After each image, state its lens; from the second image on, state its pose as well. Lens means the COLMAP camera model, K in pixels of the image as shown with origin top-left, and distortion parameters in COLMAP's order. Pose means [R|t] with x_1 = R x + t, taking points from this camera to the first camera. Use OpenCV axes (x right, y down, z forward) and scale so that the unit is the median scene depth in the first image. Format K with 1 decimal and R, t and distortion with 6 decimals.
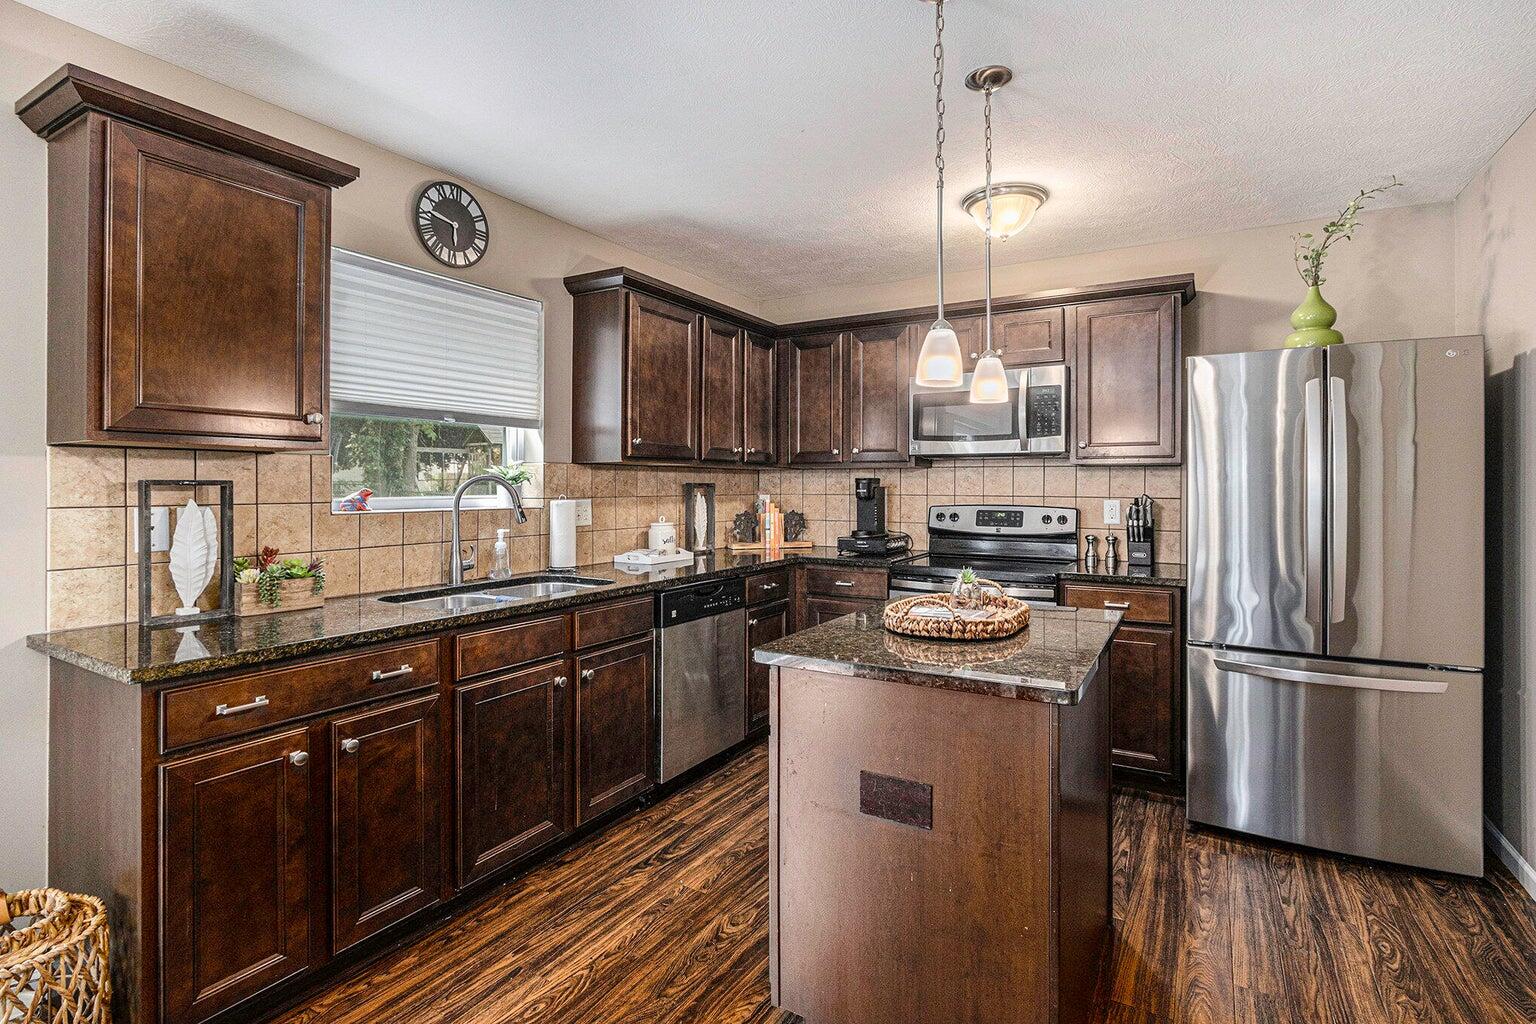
lens RADIAL K [[743.1, 0, 767.9], [0, 743.1, 492.9], [0, 0, 1]] dist [-0.000186, -0.000012]
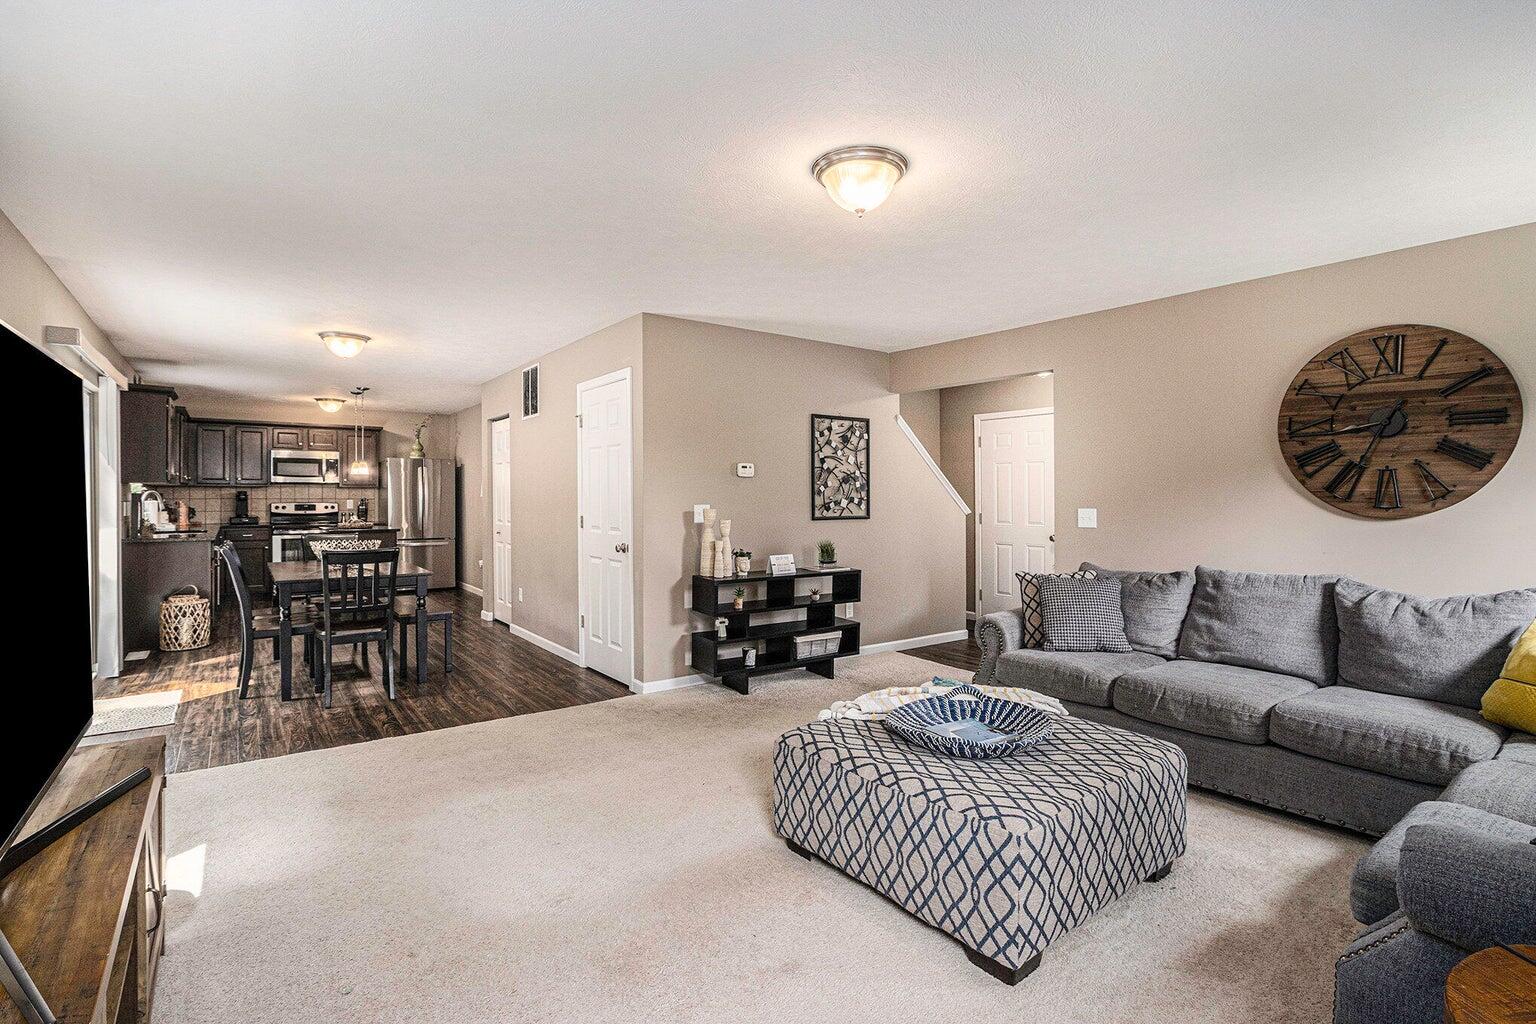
lens RADIAL K [[743.1, 0, 767.9], [0, 743.1, 492.9], [0, 0, 1]] dist [-0.000186, -0.000012]
pose [[0.395048, 0.003337, 0.918654, -1.434809], [0.004766, 0.999973, -0.005682, 0.006763], [-0.918648, 0.006623, 0.395021, -1.489107]]
